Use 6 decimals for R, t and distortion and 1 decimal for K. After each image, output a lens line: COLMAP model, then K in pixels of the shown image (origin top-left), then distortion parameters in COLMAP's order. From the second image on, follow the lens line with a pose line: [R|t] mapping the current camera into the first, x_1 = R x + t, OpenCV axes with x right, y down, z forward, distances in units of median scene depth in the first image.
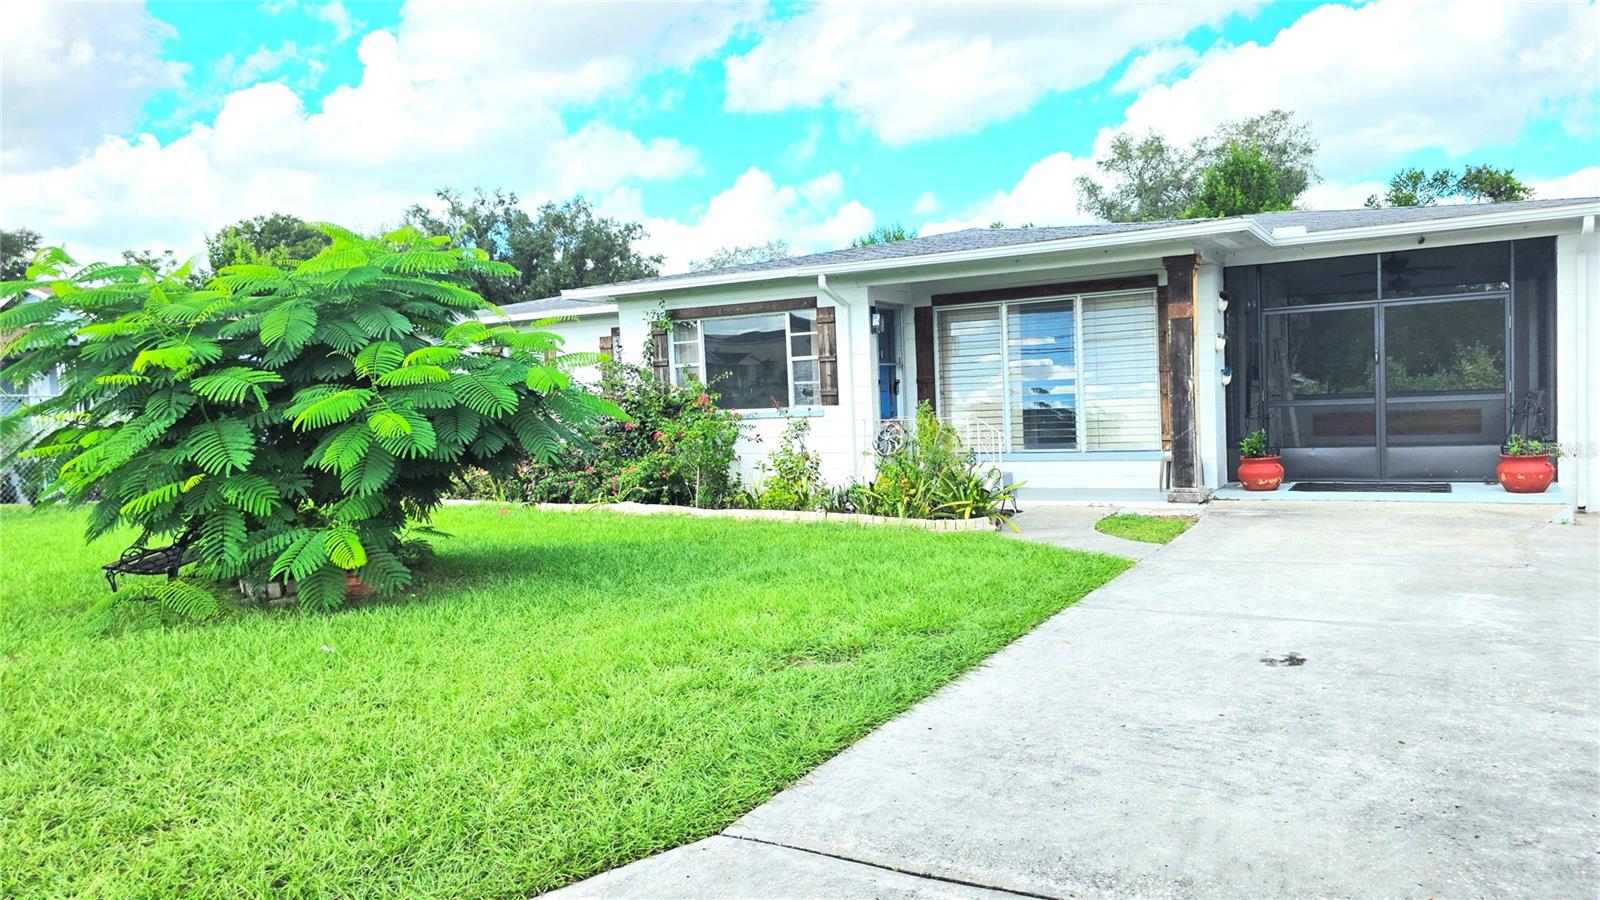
lens RADIAL K [[1085.4, 0, 793.0], [0, 1085.4, 455.5], [0, 0, 1]] dist [0.060708, -0.056378]
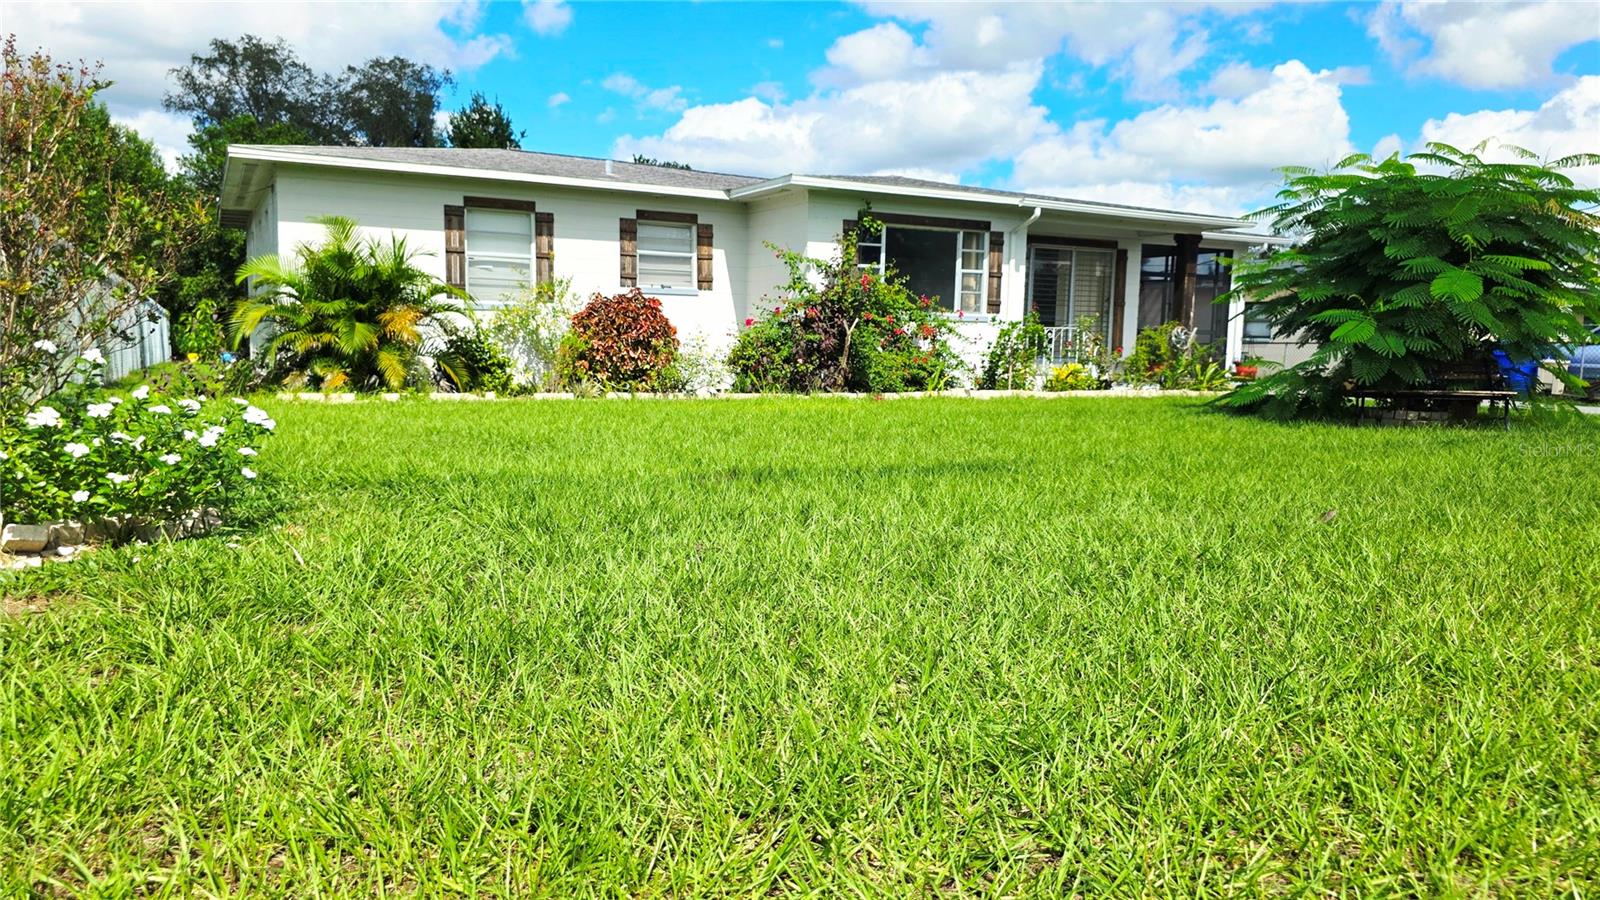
lens RADIAL K [[1085.4, 0, 804.0], [0, 1085.4, 447.0], [0, 0, 1]] dist [0.060708, -0.056378]
pose [[0.498538, -0.039807, 0.865953, -1.137271], [0.007024, 0.999098, 0.041884, 0.053059], [-0.866839, -0.014798, 0.498368, 0.560267]]
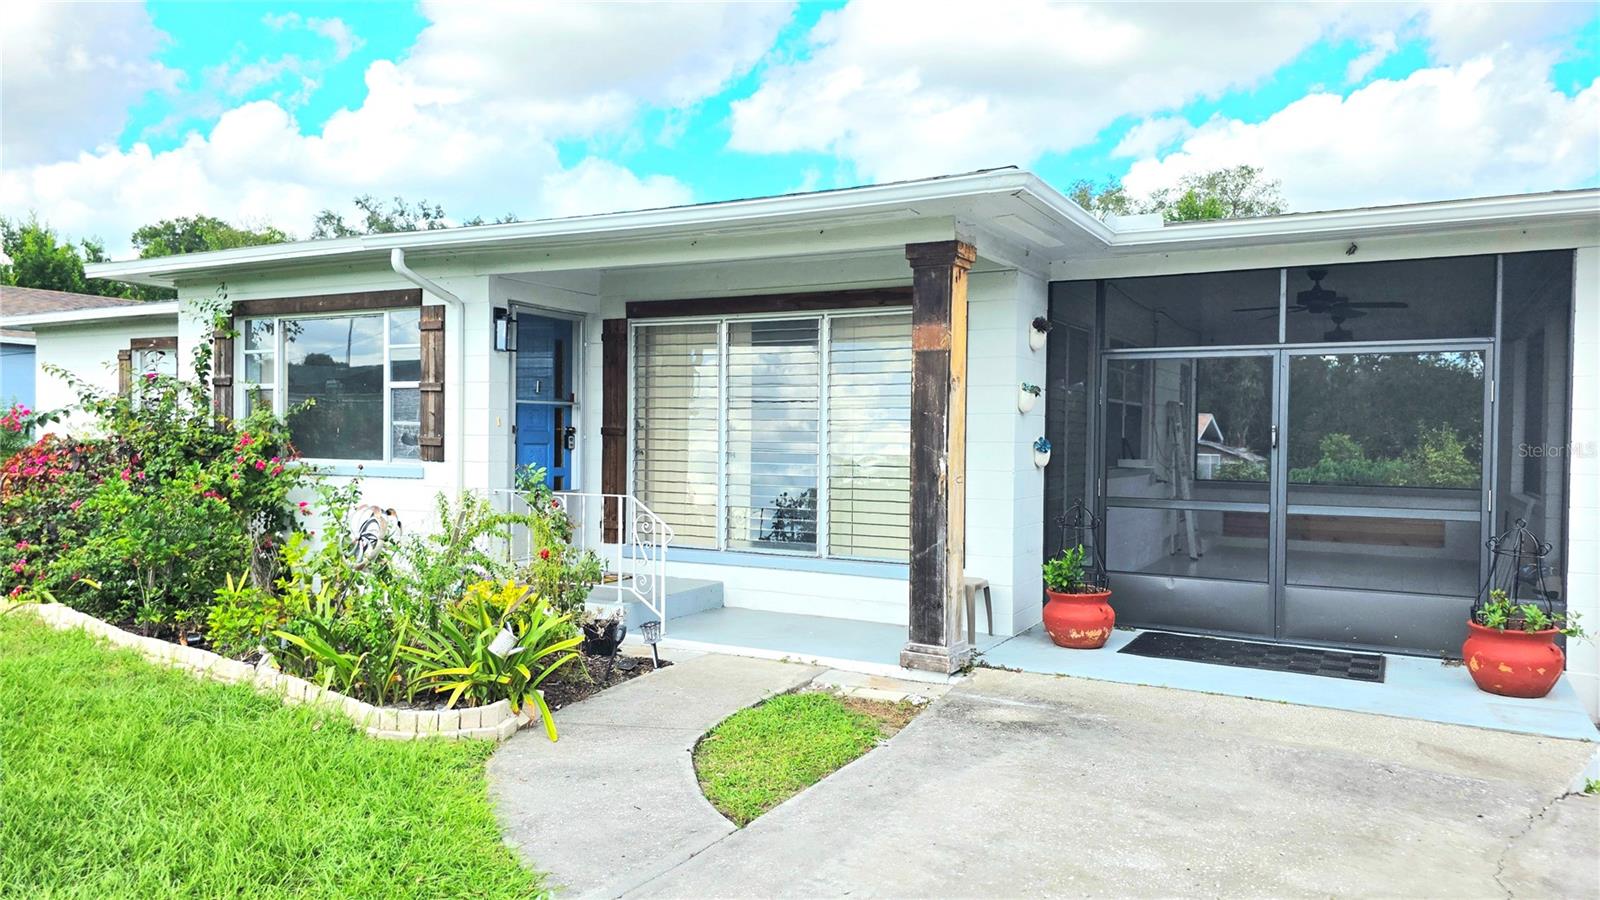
lens RADIAL K [[1085.4, 0, 804.2], [0, 1085.4, 446.4], [0, 0, 1]] dist [0.060708, -0.056378]
pose [[0.998086, 0.056752, 0.024577, 0.229778], [-0.055502, 0.997263, -0.048846, -0.035861], [-0.027282, 0.047388, 0.998504, 0.358842]]
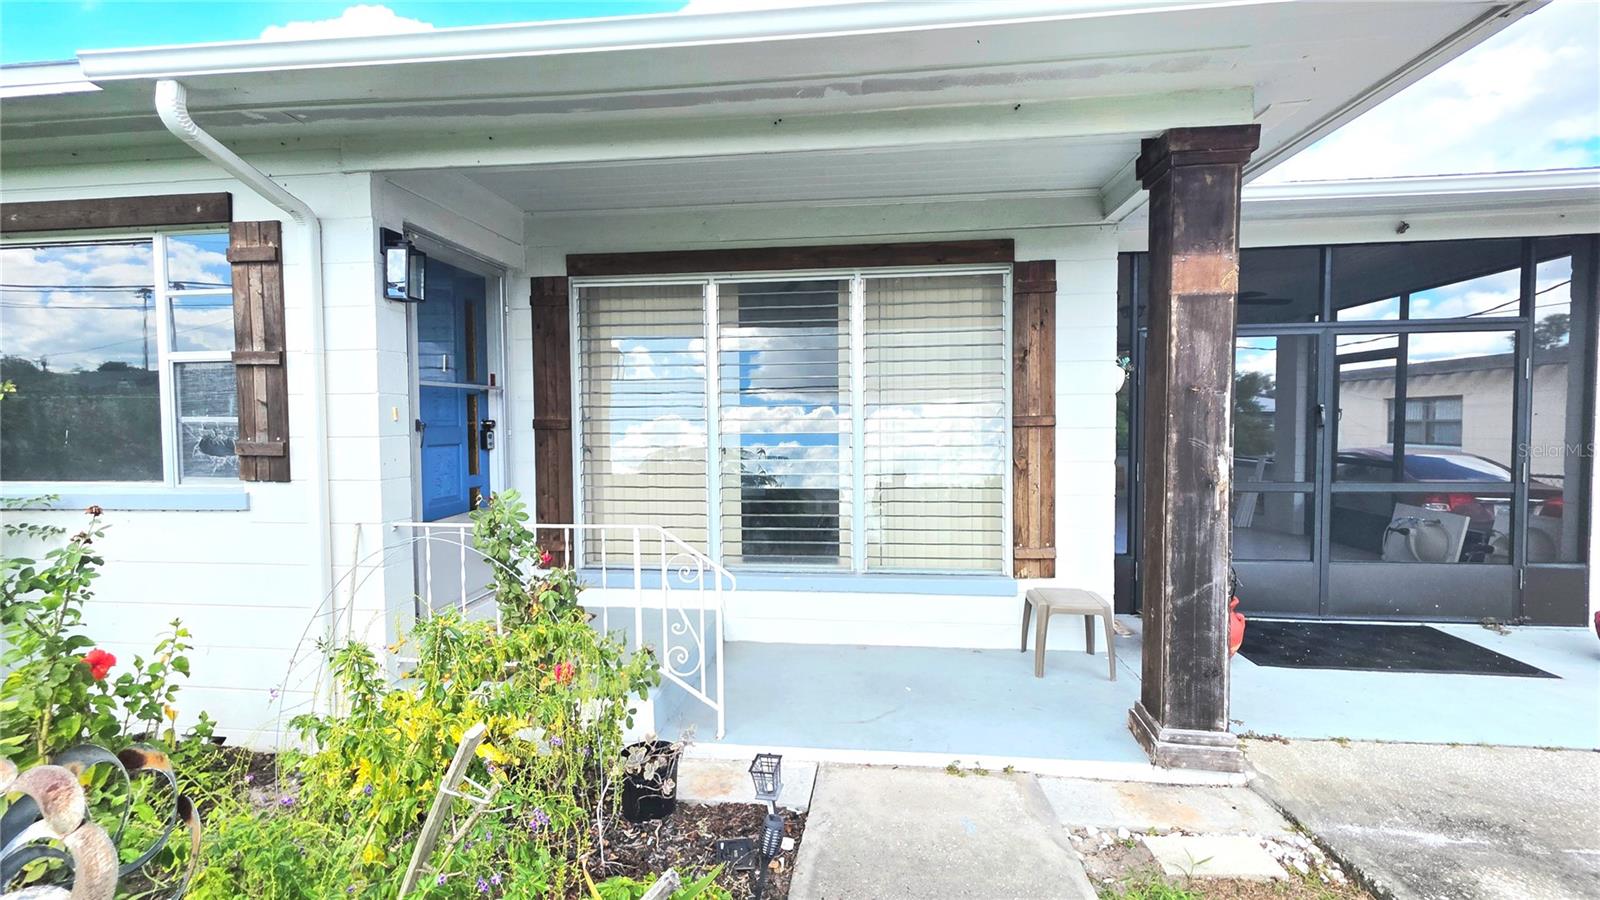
lens RADIAL K [[644.1, 0, 806.4], [0, 644.1, 438.8], [0, 0, 1]] dist [0.001579, 0.000542]
pose [[0.914444, 0.024136, 0.403991, 0.114042], [-0.009394, 0.999217, -0.038433, -0.053972], [-0.404603, 0.031350, 0.913955, 0.708074]]
